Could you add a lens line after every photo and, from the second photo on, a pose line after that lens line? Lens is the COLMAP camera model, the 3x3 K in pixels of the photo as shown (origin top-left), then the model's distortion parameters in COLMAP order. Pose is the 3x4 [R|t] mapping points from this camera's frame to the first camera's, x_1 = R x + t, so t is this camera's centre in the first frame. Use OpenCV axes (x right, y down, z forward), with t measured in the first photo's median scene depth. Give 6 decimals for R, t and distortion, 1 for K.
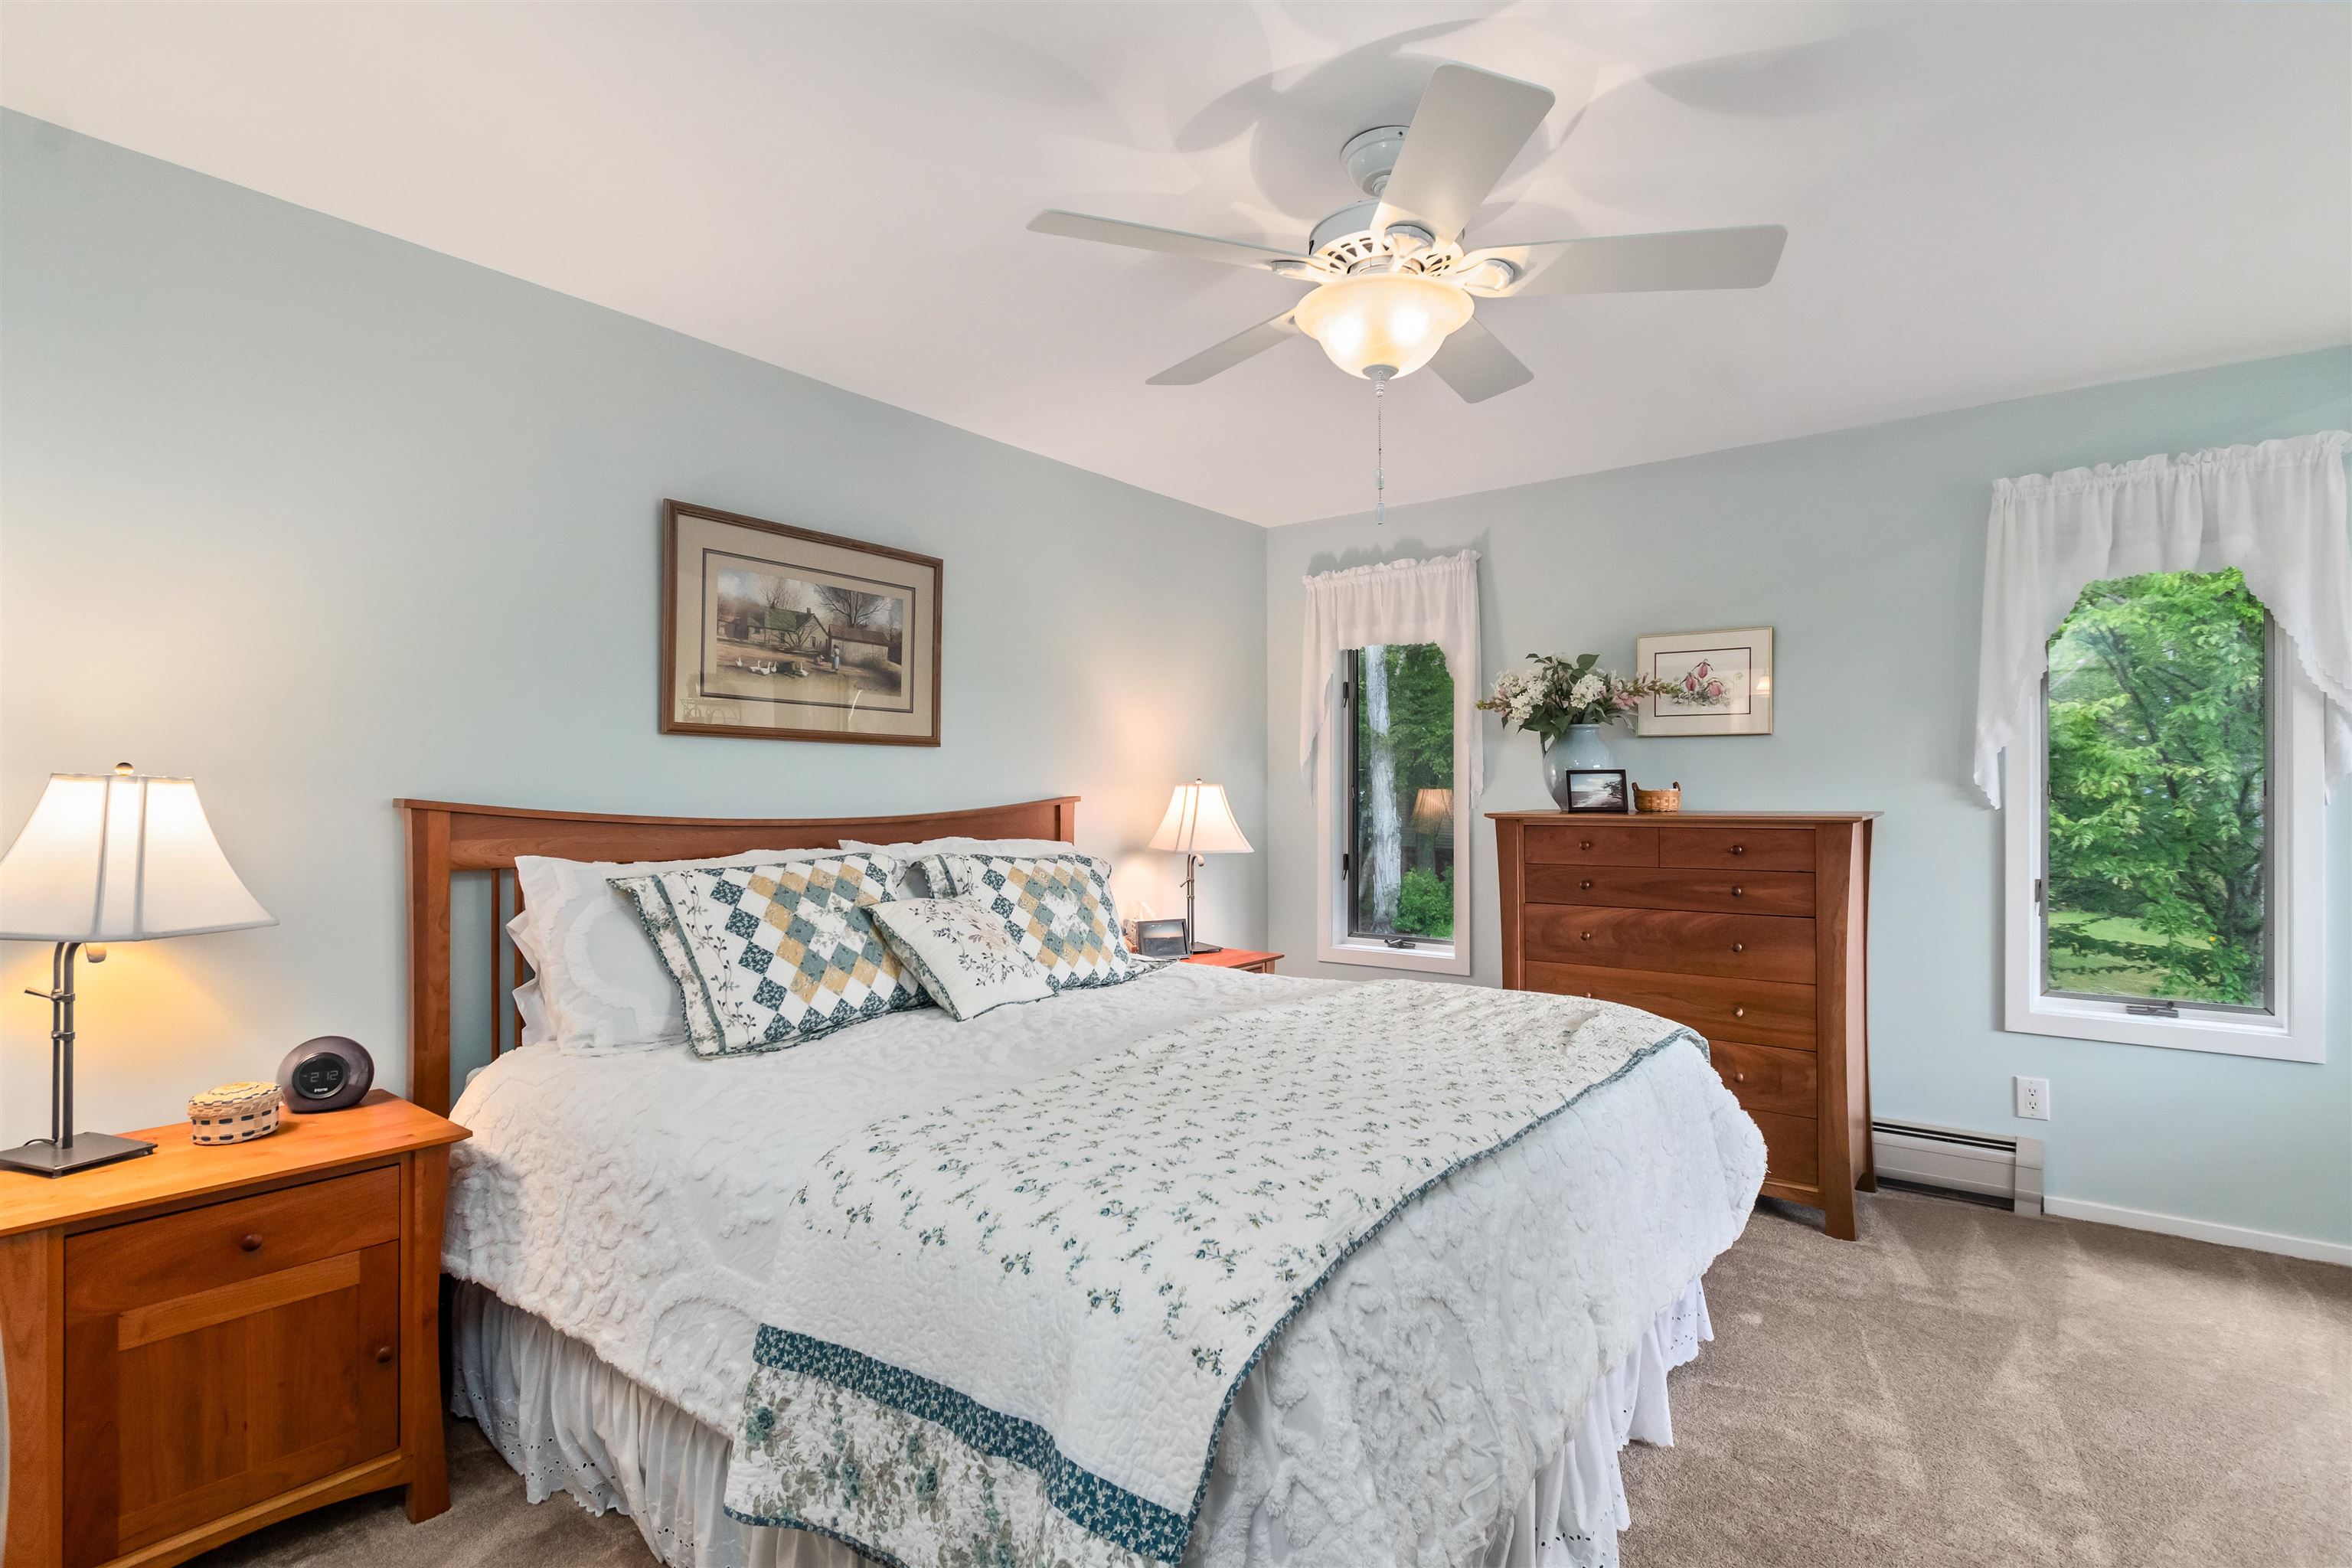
lens RADIAL K [[1134.7, 0, 1181.8], [0, 1134.7, 792.9], [0, 0, 1]] dist [0.001105, 0.000058]
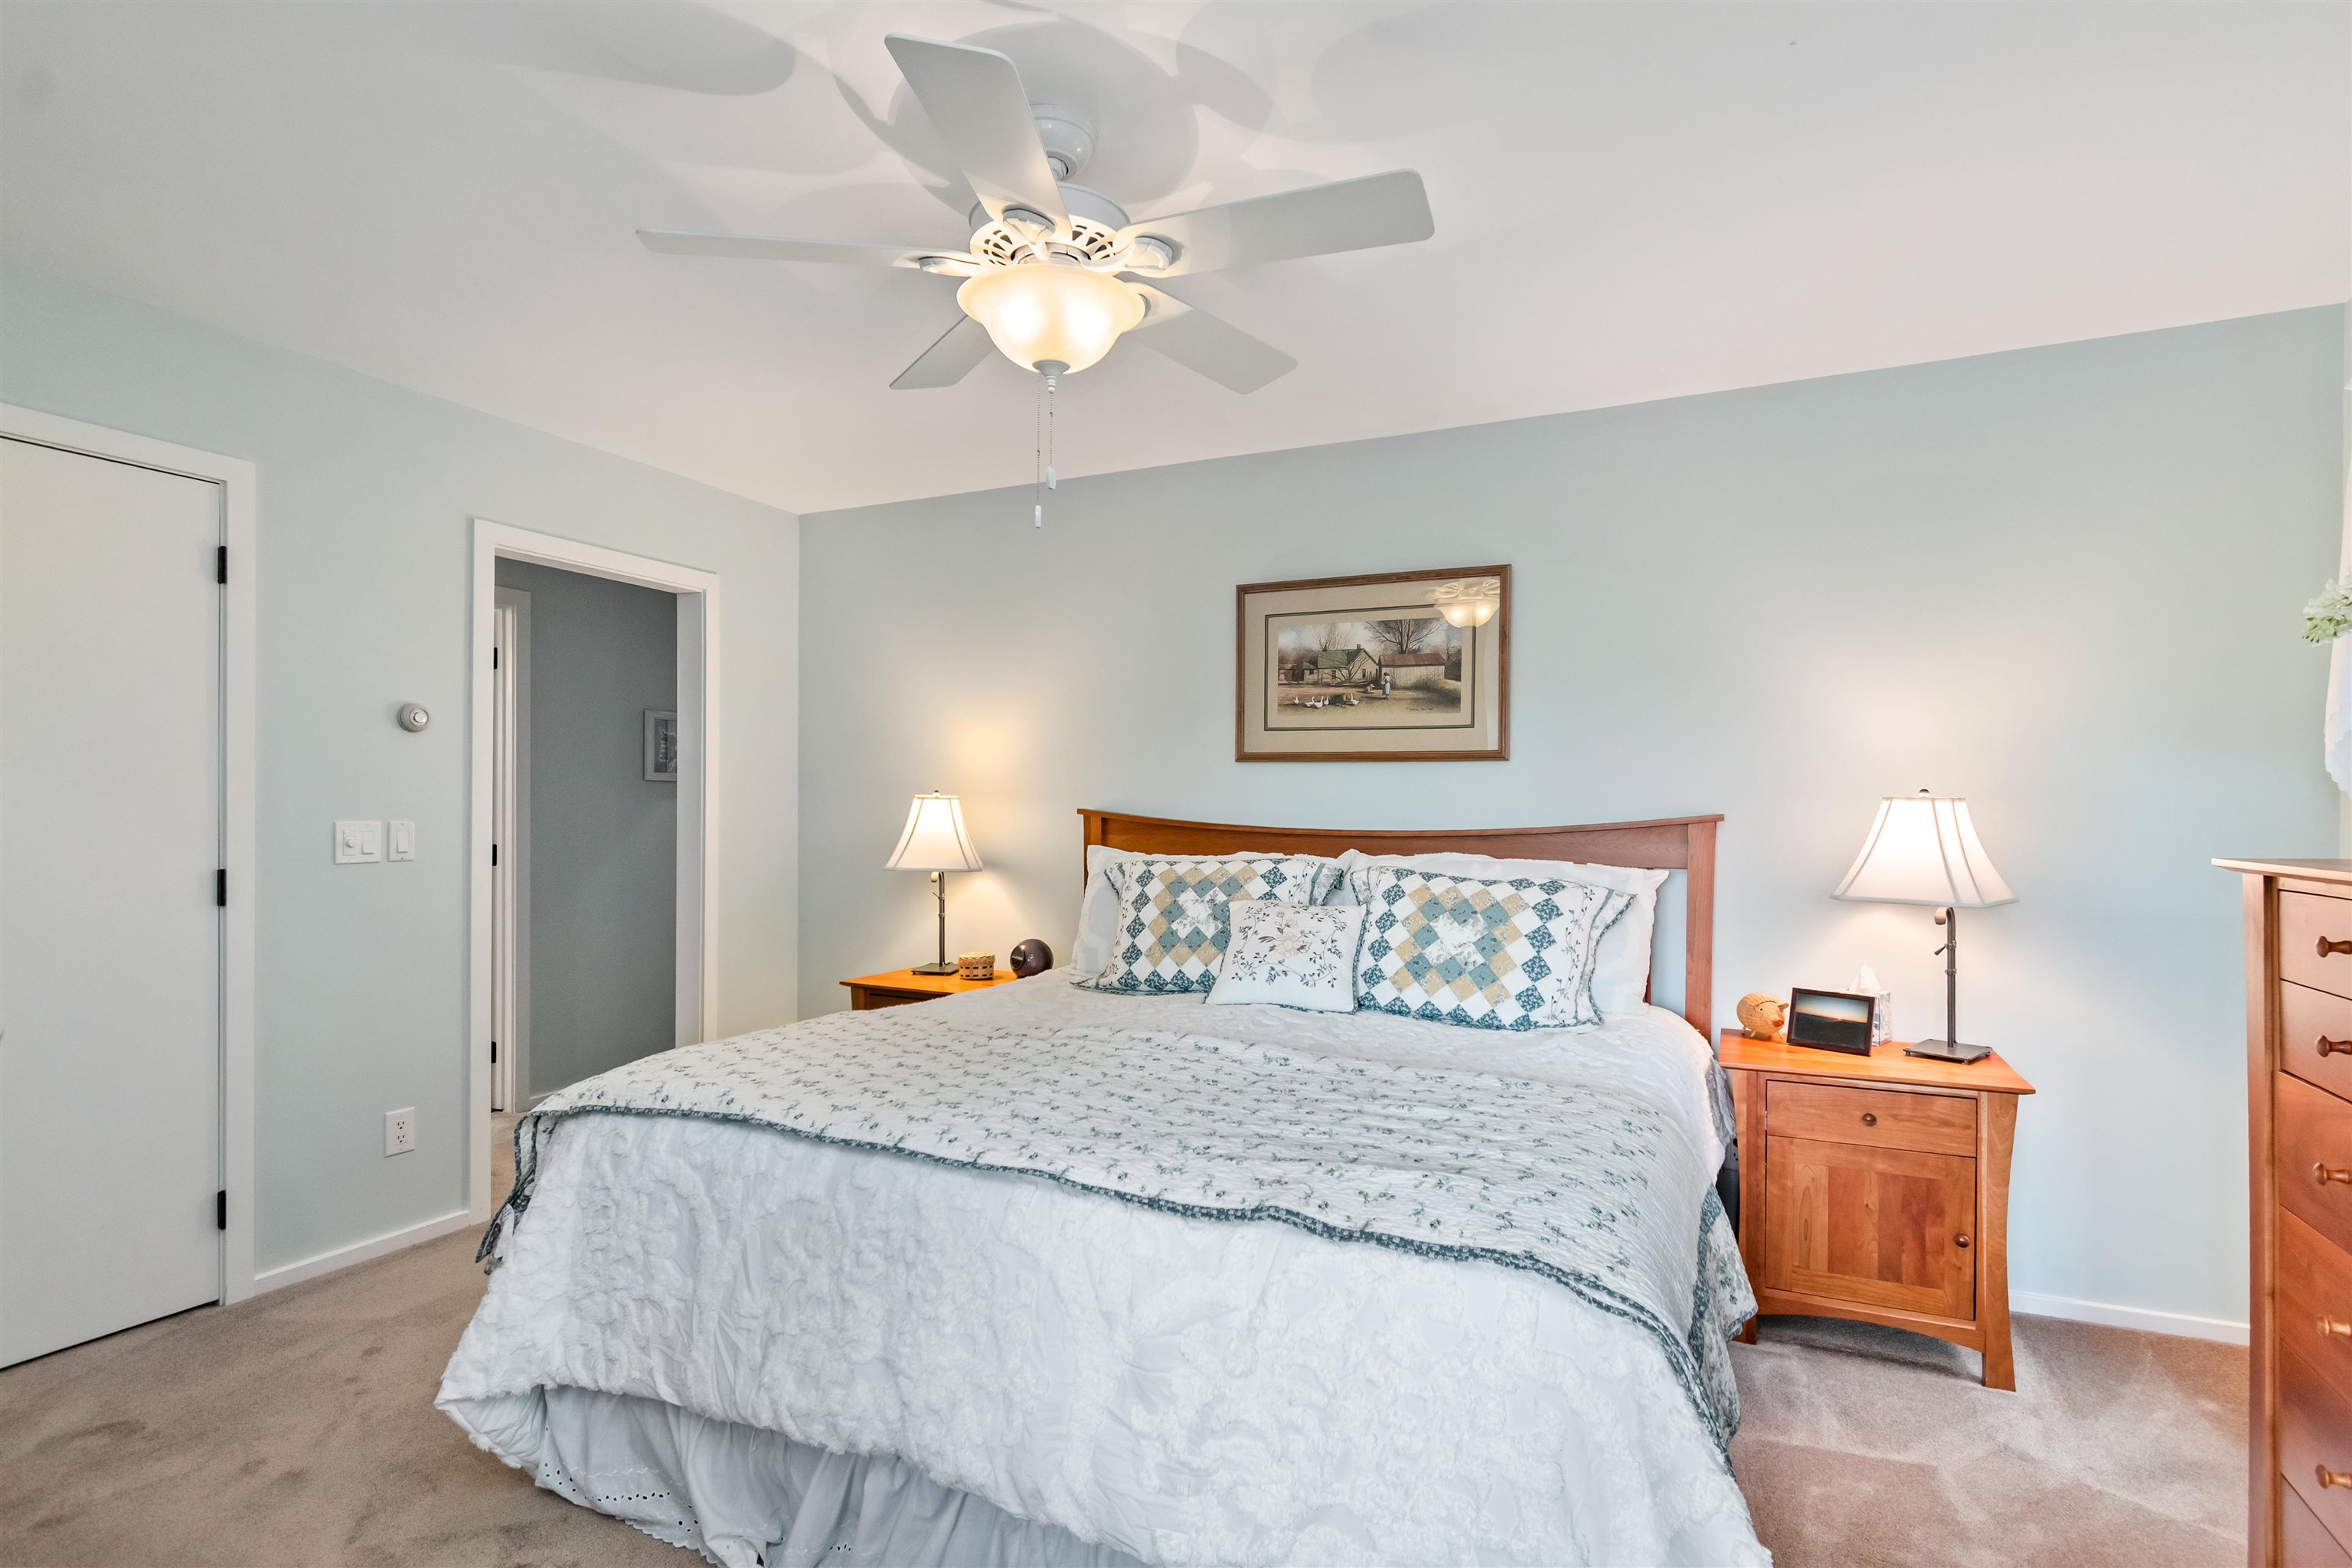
lens RADIAL K [[1134.7, 0, 1181.8], [0, 1134.7, 792.9], [0, 0, 1]] dist [0.001105, 0.000058]
pose [[0.209921, -0.007488, -0.977690, 0.764400], [-0.007849, 0.999926, -0.009344, -0.002210], [0.977687, 0.009636, 0.209847, 0.605871]]
